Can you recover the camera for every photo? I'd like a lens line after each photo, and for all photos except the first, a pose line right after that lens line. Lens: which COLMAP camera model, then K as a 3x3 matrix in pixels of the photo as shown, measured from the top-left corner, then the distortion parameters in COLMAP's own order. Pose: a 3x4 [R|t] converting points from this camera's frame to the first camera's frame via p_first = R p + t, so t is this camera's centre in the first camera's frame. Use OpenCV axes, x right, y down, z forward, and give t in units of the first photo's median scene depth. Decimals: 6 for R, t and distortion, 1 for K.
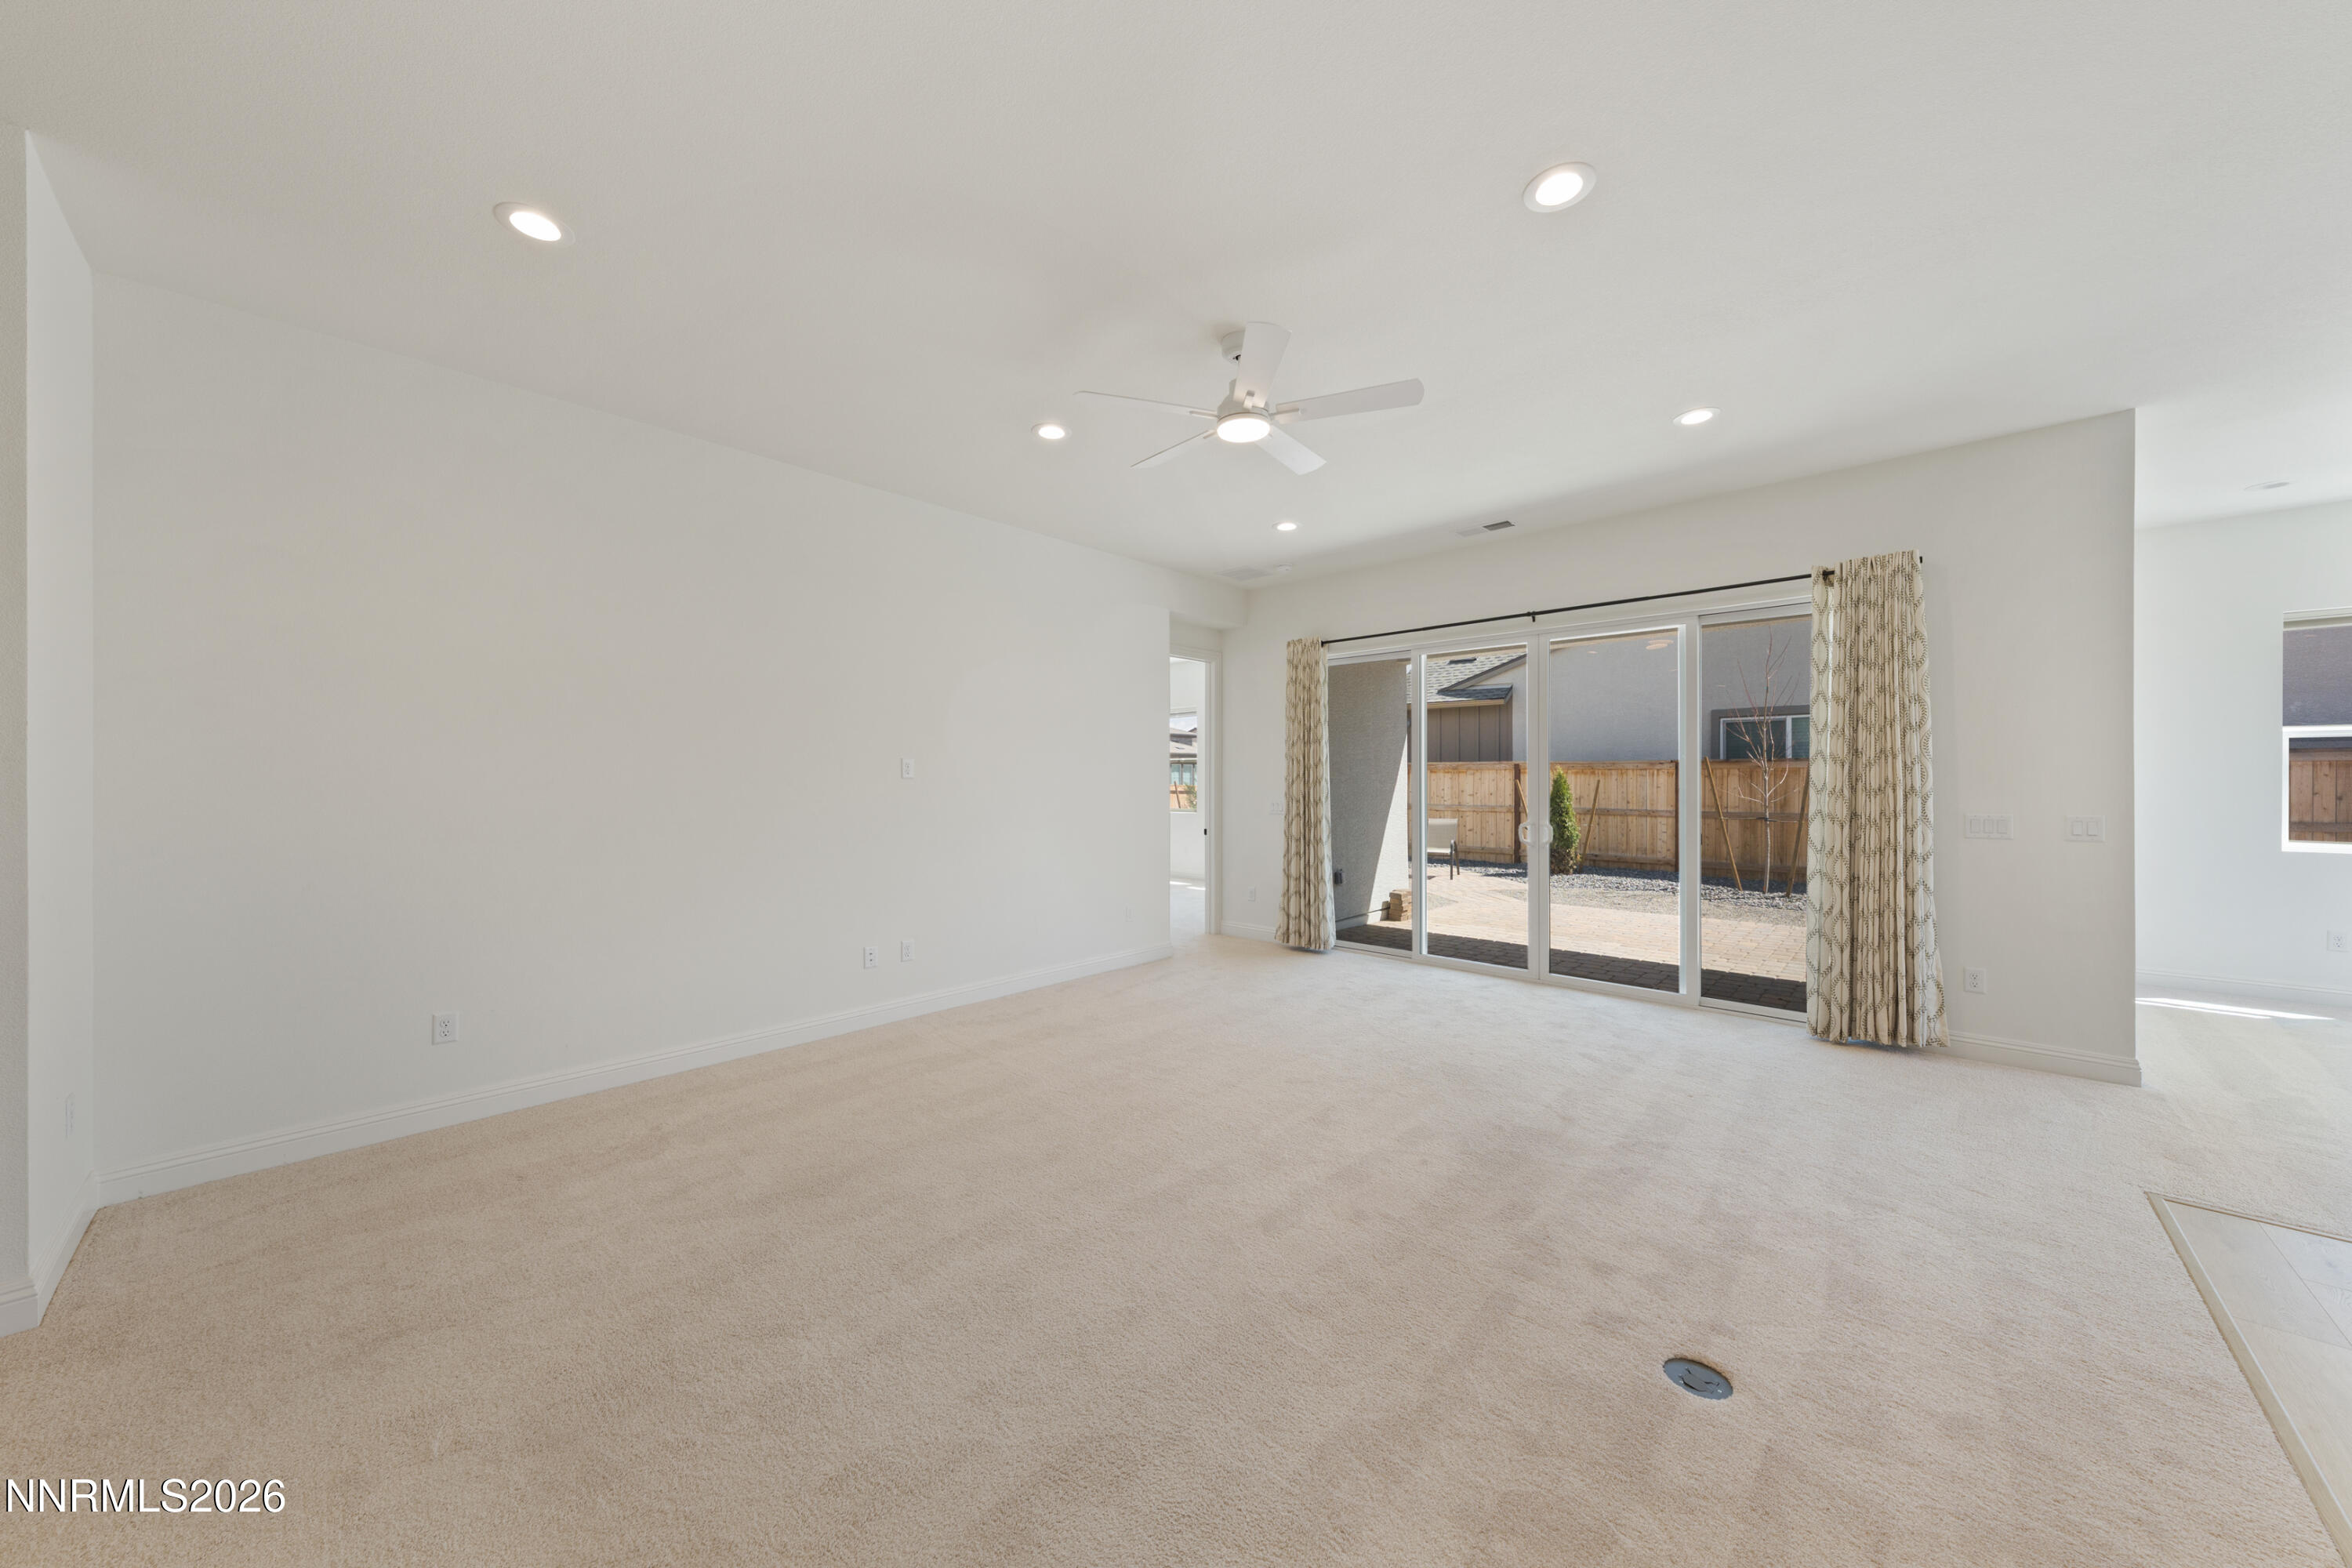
lens RADIAL K [[795.0, 0, 1176.0], [0, 795.0, 784.0], [0, 0, 1]] dist [-0.000058, -0.000010]
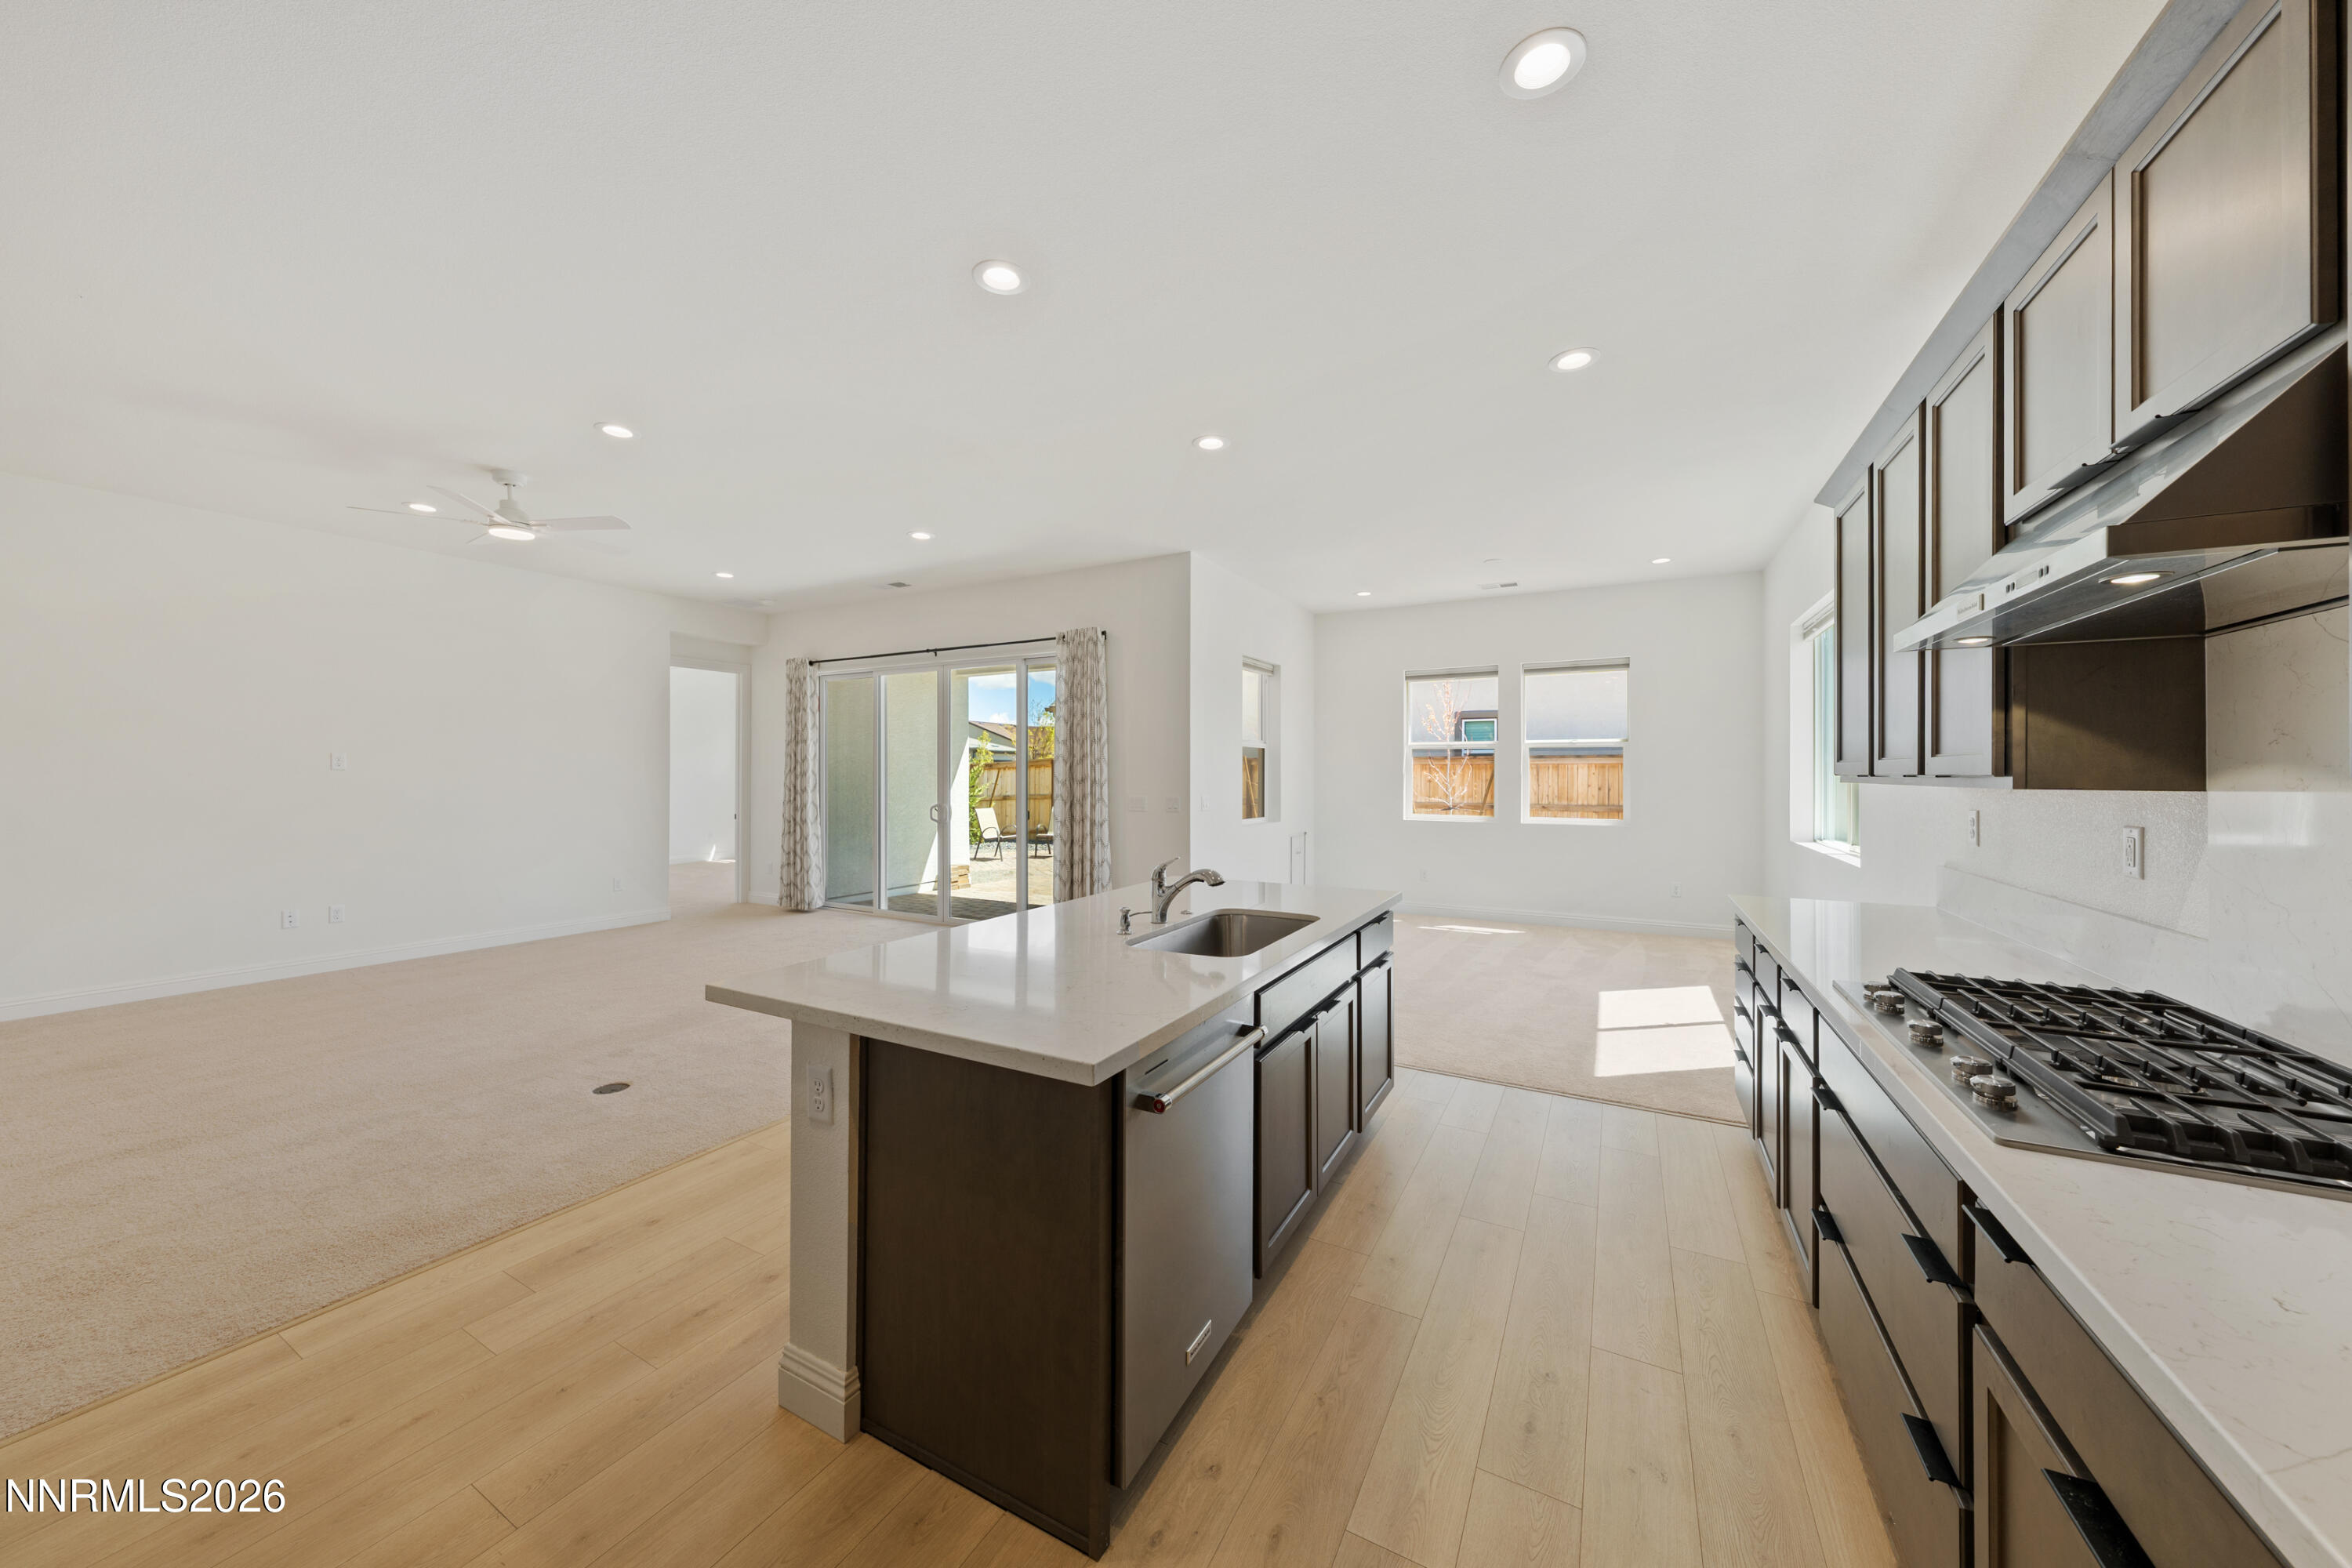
lens RADIAL K [[793.1, 0, 1170.6], [0, 793.1, 769.9], [0, 0, 1]] dist [0.000052, 0.000002]
pose [[0.970052, 0.005958, 0.242824, 0.581882], [-0.003407, 0.999935, -0.010925, 0.002630], [-0.242873, 0.009771, 0.970009, -0.456228]]
